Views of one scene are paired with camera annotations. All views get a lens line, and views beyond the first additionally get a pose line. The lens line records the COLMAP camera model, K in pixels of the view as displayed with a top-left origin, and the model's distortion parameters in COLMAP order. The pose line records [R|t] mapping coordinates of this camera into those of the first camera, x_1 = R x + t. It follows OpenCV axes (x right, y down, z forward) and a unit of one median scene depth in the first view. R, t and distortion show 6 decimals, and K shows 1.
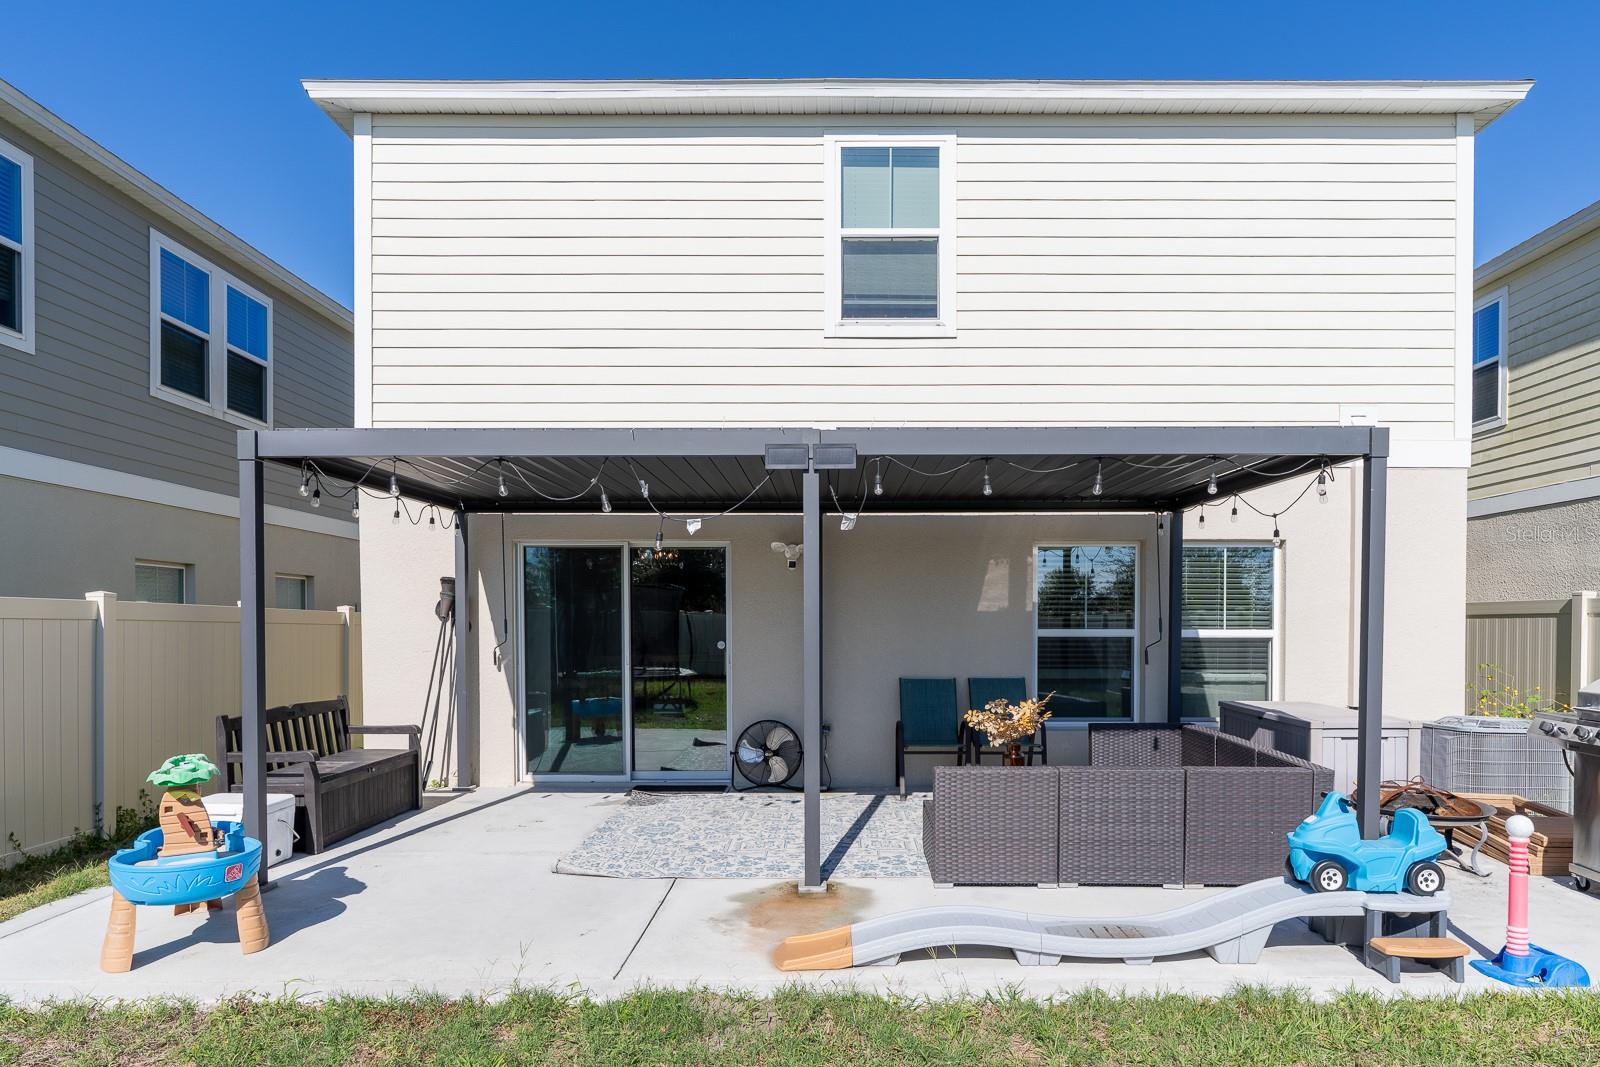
lens RADIAL K [[986.7, 0, 812.1], [0, 986.7, 636.8], [0, 0, 1]] dist [-0.000593, 0.001656]
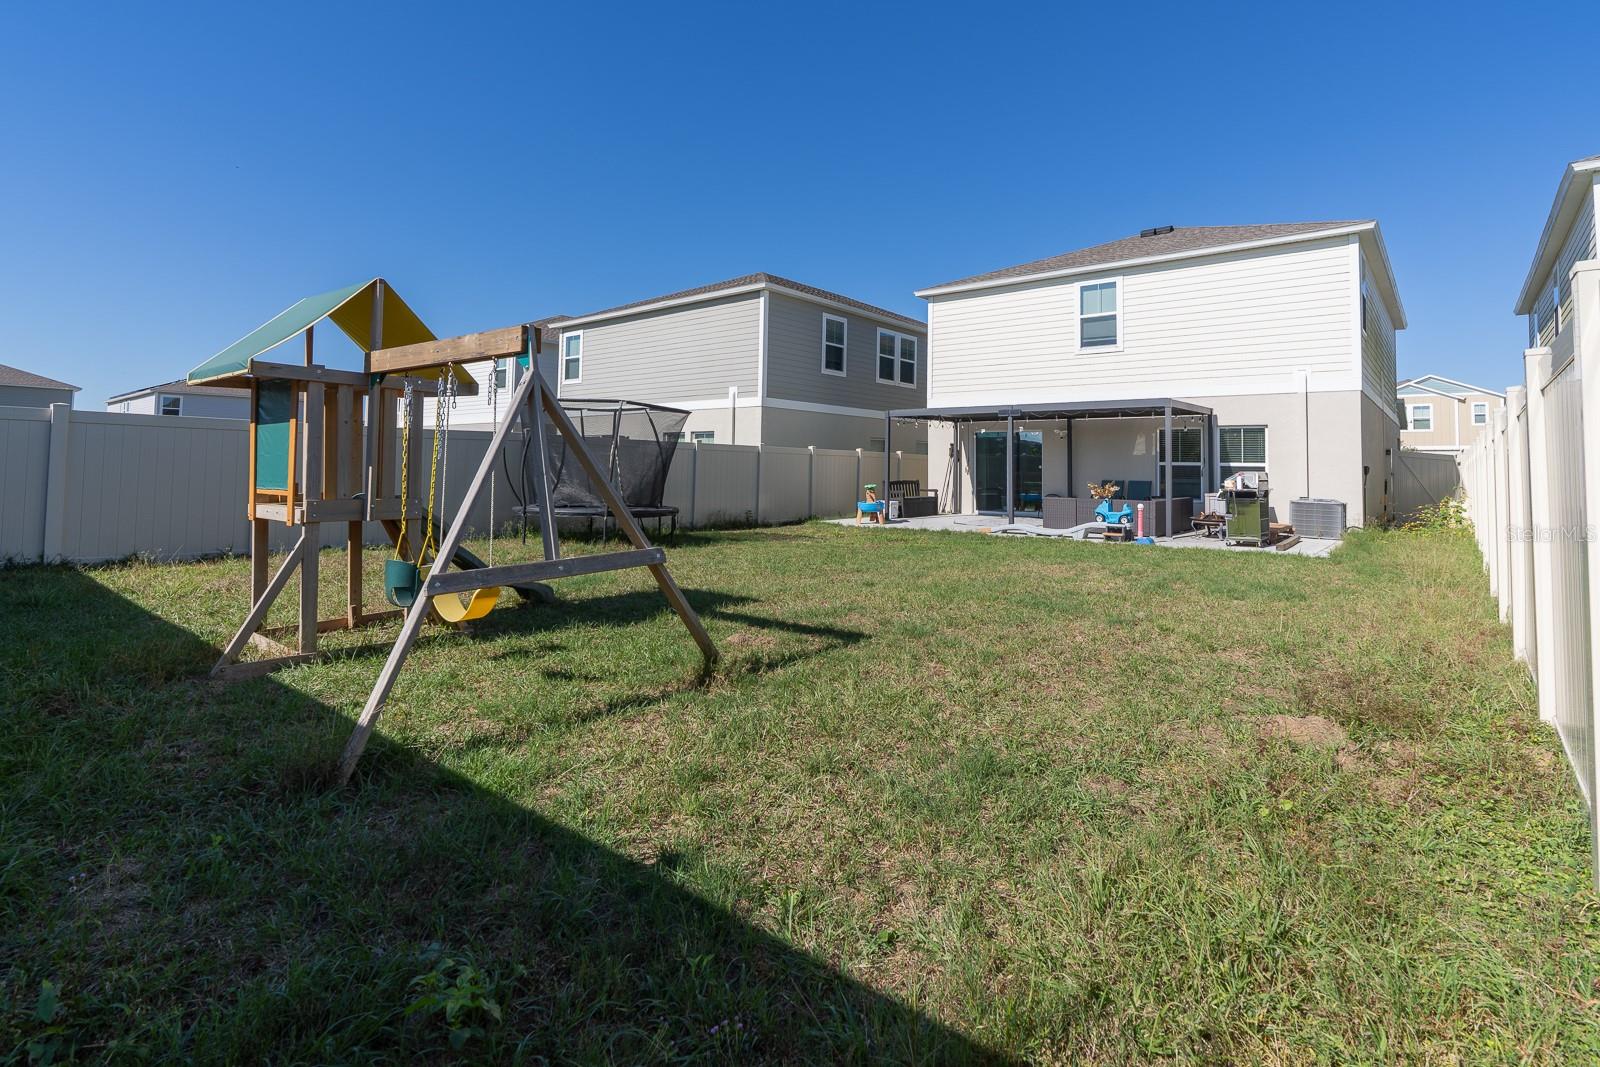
lens RADIAL K [[732.5, 0, 811.6], [0, 732.5, 439.1], [0, 0, 1]] dist [-0.007612, -0.000625]
pose [[0.762654, -0.012030, -0.646695, 0.772668], [-0.024588, 0.998565, -0.047571, 0.045208], [0.646339, 0.052181, 0.761264, -1.015550]]
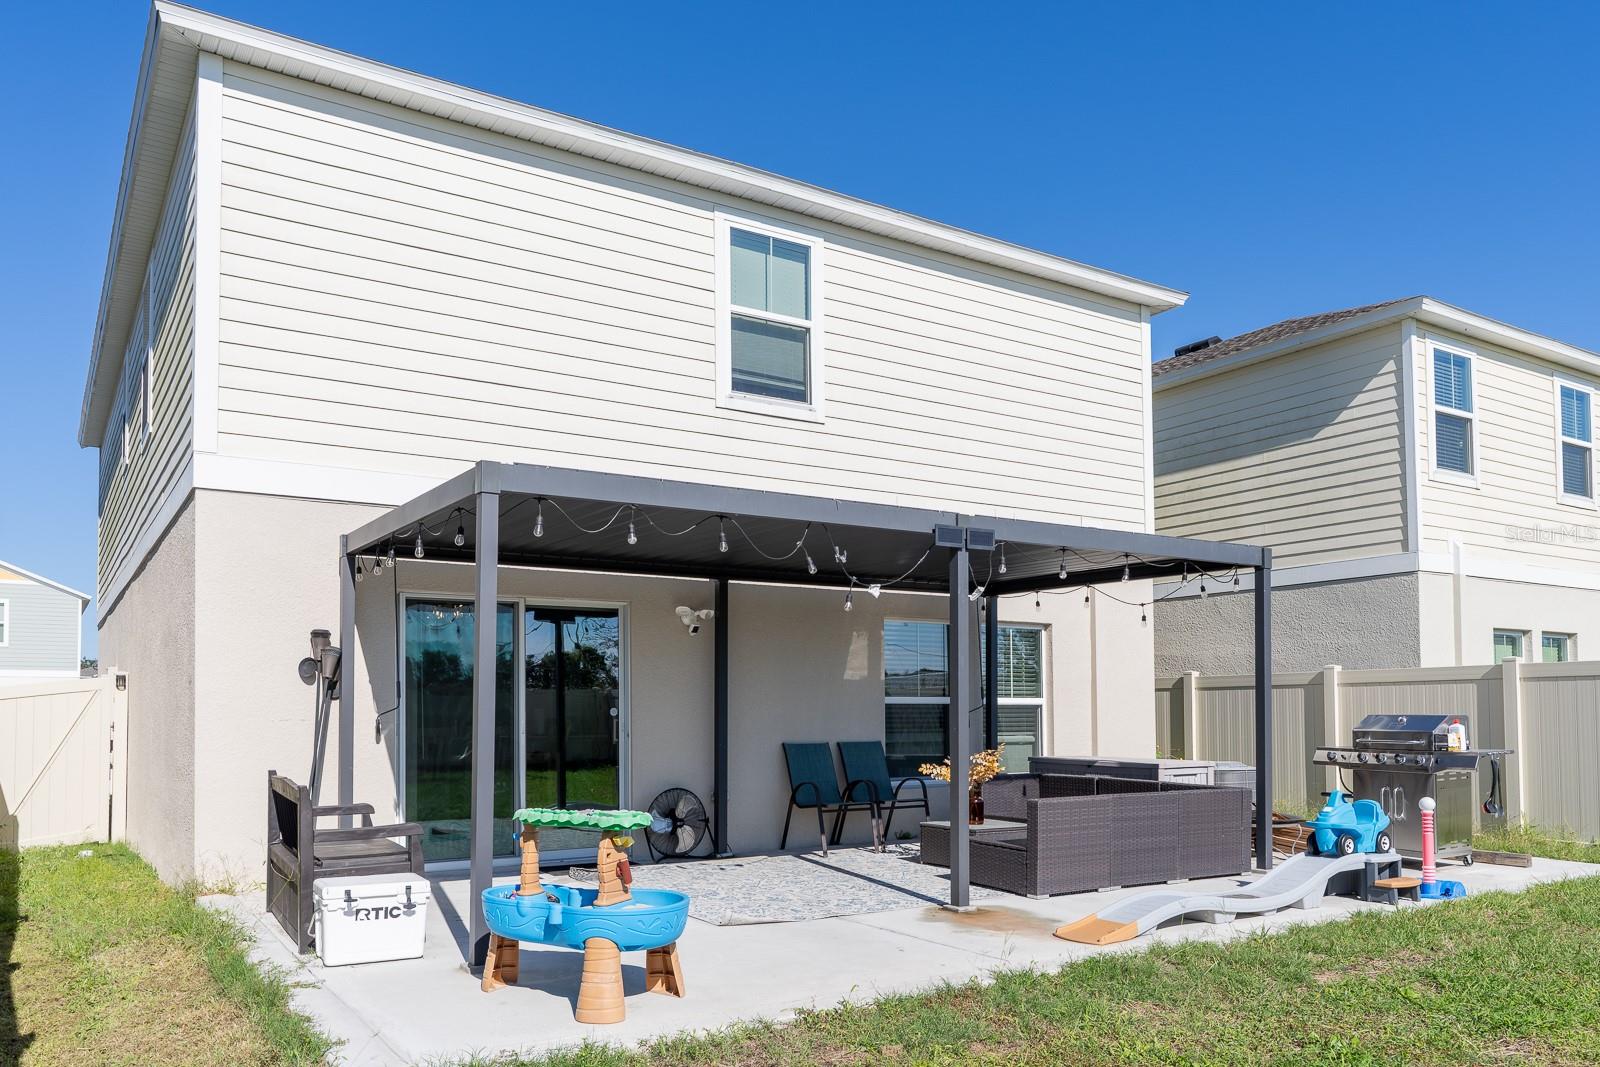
lens RADIAL K [[1185.1, 0, 758.2], [0, 1185.1, 670.2], [0, 0, 1]] dist [0.000585, 0.008857]
pose [[0.847140, 0.017492, 0.531082, -0.594315], [0.010837, 0.998681, -0.050180, 0.027465], [-0.531259, 0.048265, 0.845833, -0.036969]]
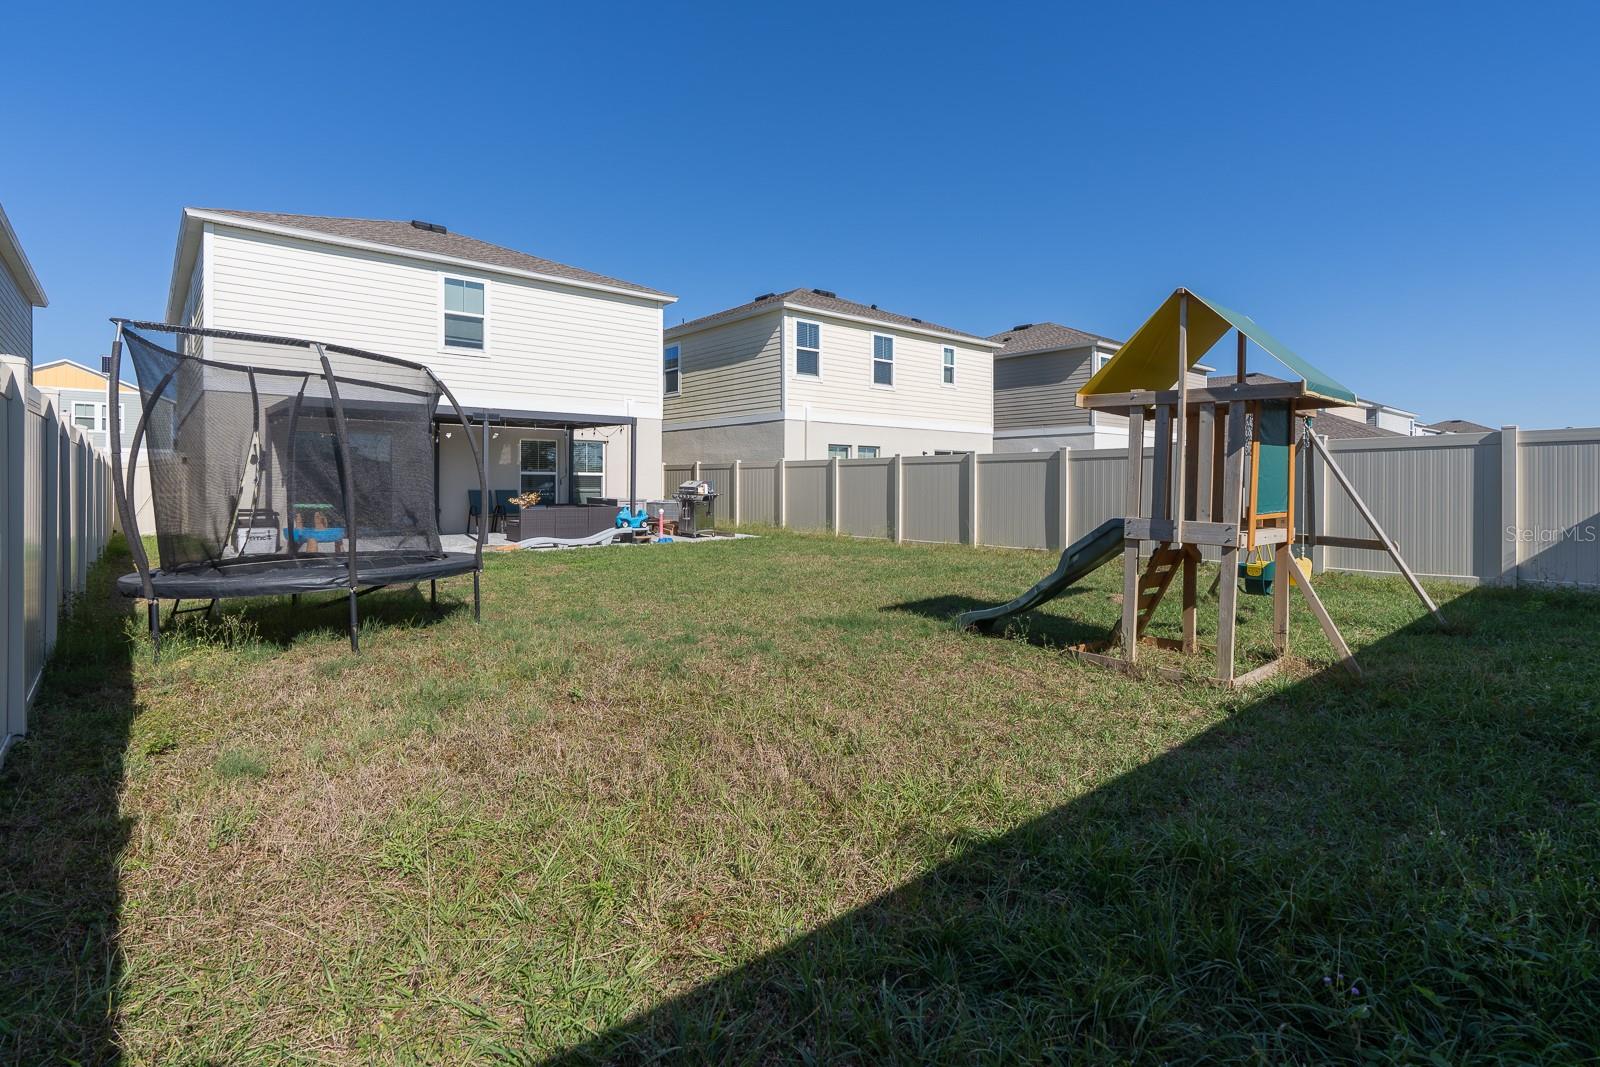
lens RADIAL K [[798.8, 0, 773.9], [0, 798.8, 489.5], [0, 0, 1]] dist [-0.022056, 0.000476]
pose [[0.773190, -0.002764, 0.634169, -0.600920], [0.005587, 0.999981, -0.002452, 0.049361], [-0.634150, 0.005439, 0.773191, -1.073305]]
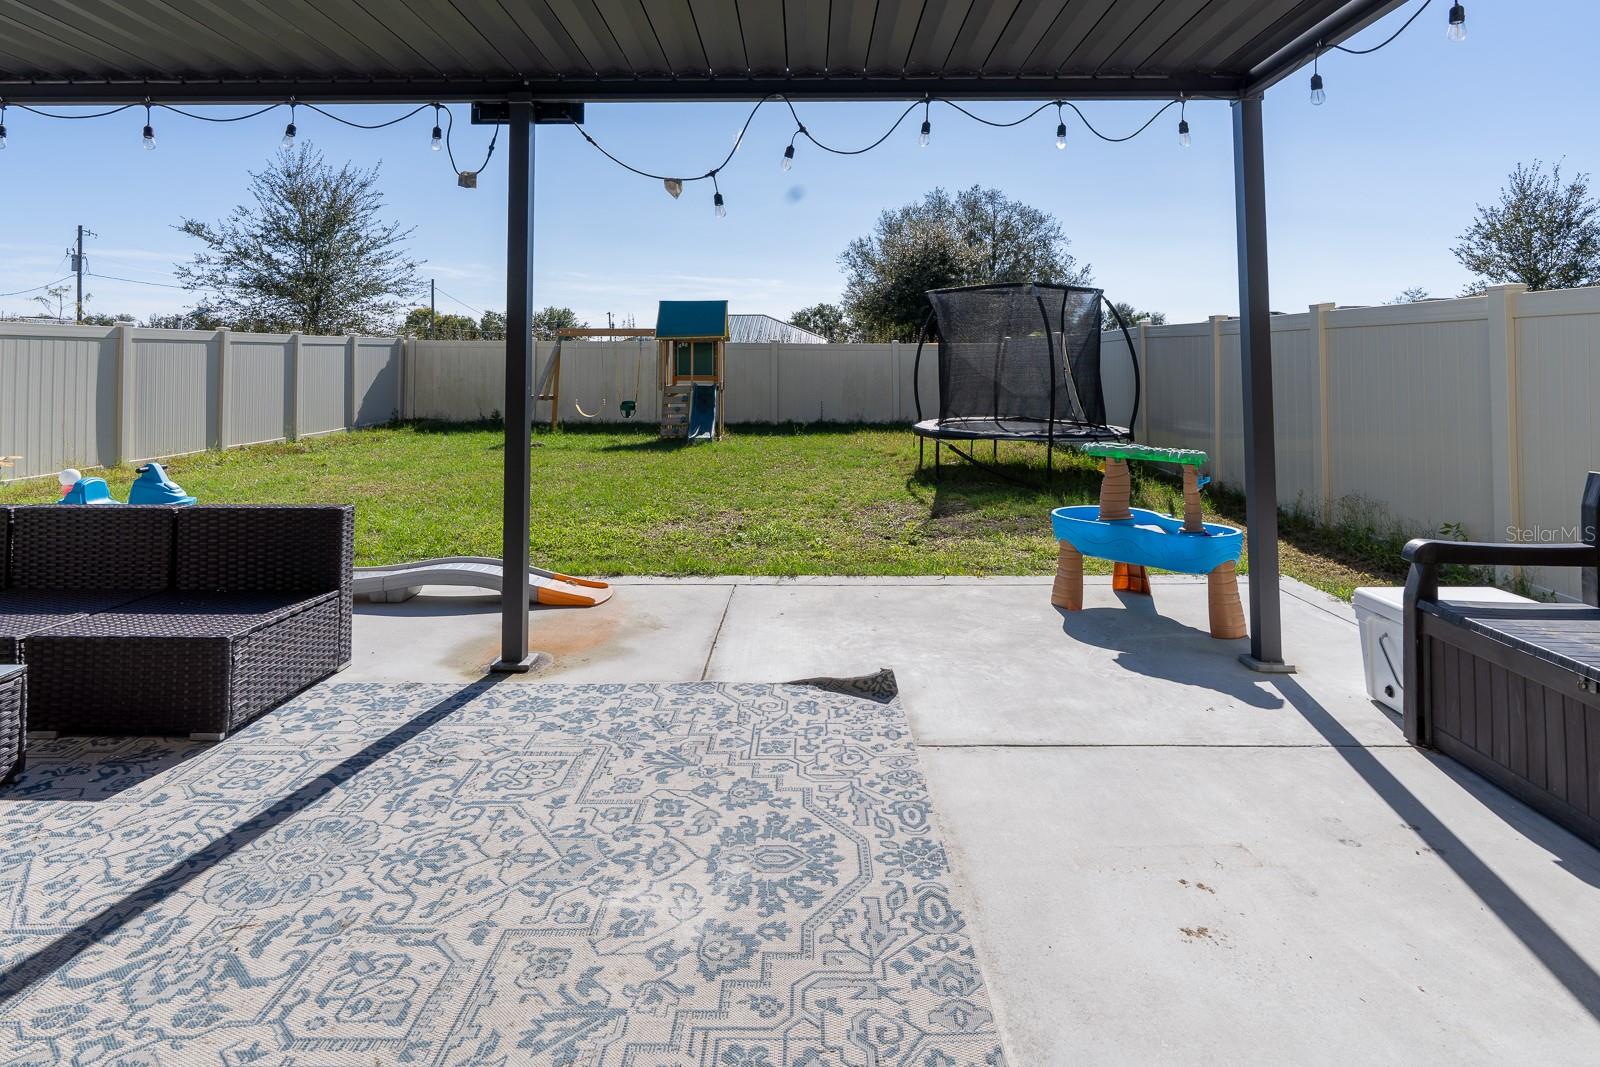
lens RADIAL K [[886.9, 0, 796.5], [0, 886.9, 345.9], [0, 0, 1]] dist [-0.003436, 0.002465]
pose [[-0.999873, 0.005285, -0.015055, -0.130486], [0.005382, 0.999965, -0.006419, 0.010498], [0.015020, -0.006499, -0.999866, 1.068877]]
